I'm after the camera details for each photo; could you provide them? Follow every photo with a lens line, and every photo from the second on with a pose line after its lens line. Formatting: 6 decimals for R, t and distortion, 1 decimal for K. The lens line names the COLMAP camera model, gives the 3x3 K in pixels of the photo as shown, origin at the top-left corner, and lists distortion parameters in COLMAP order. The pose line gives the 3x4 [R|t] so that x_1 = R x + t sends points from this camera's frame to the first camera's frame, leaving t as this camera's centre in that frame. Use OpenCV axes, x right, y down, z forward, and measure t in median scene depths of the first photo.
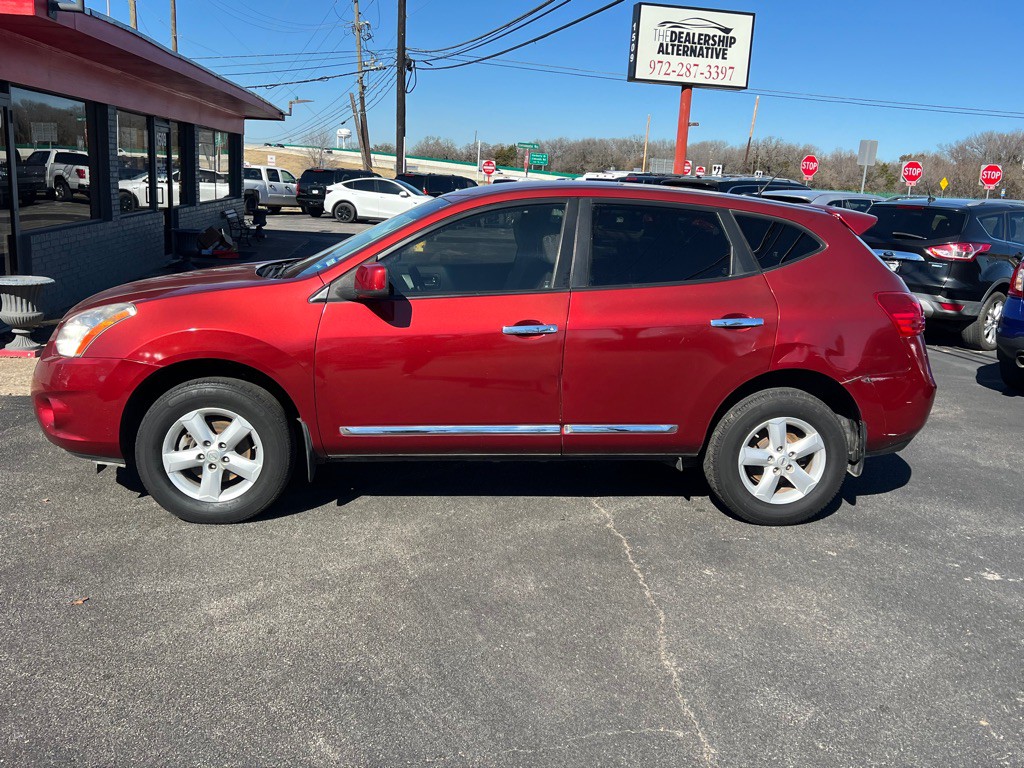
lens RADIAL K [[920.4, 0, 531.3], [0, 920.4, 382.1], [0, 0, 1]] dist [0.025728, -0.023966]
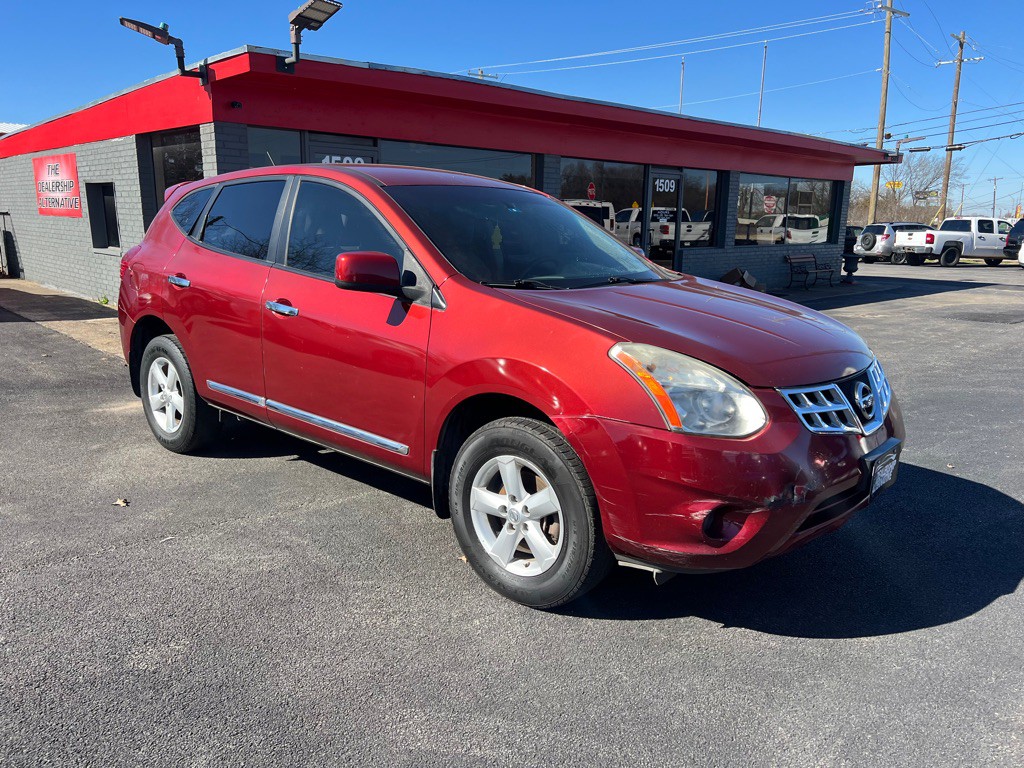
lens RADIAL K [[771.1, 0, 512.0], [0, 771.1, 384.0], [0, 0, 1]] dist [0.055099, -0.060701]
pose [[0.585189, 0.128564, -0.800641, 0.171473], [-0.159585, 0.986301, 0.041736, -0.026635], [0.795039, 0.103347, 0.597690, 0.218572]]
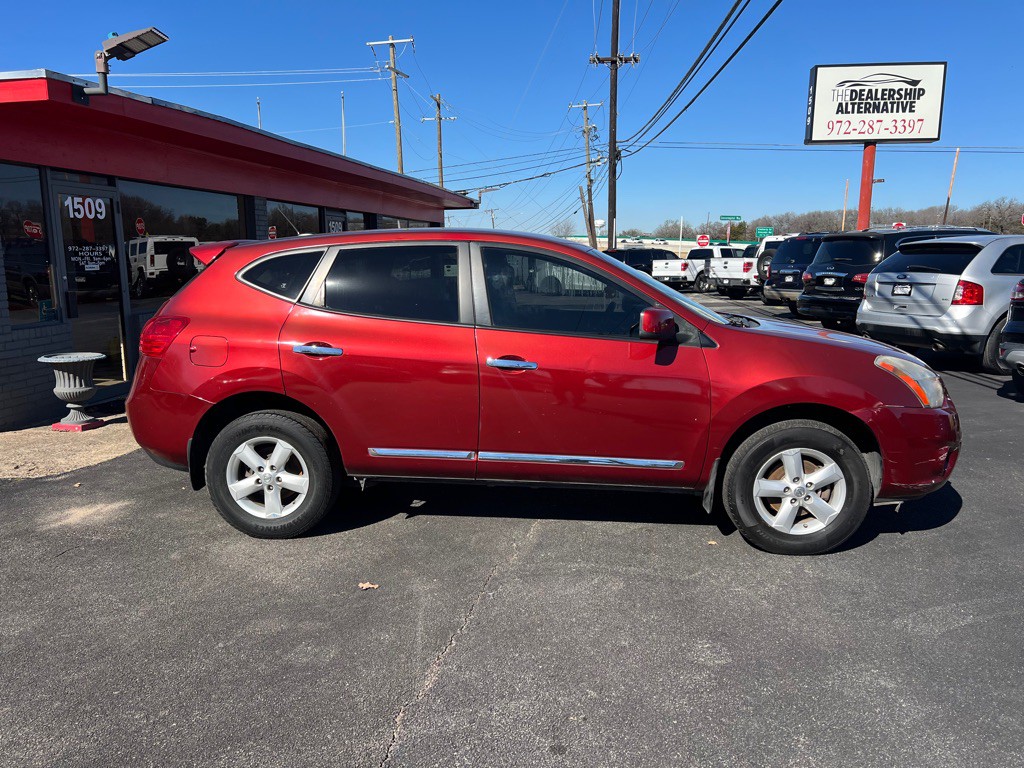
lens RADIAL K [[771.1, 0, 512.0], [0, 771.1, 384.0], [0, 0, 1]] dist [0.055099, -0.060701]
pose [[0.950041, -0.001677, -0.312120, 0.065884], [-0.016028, 0.998404, -0.054150, -0.013655], [0.311713, 0.056447, 0.948498, 0.109186]]
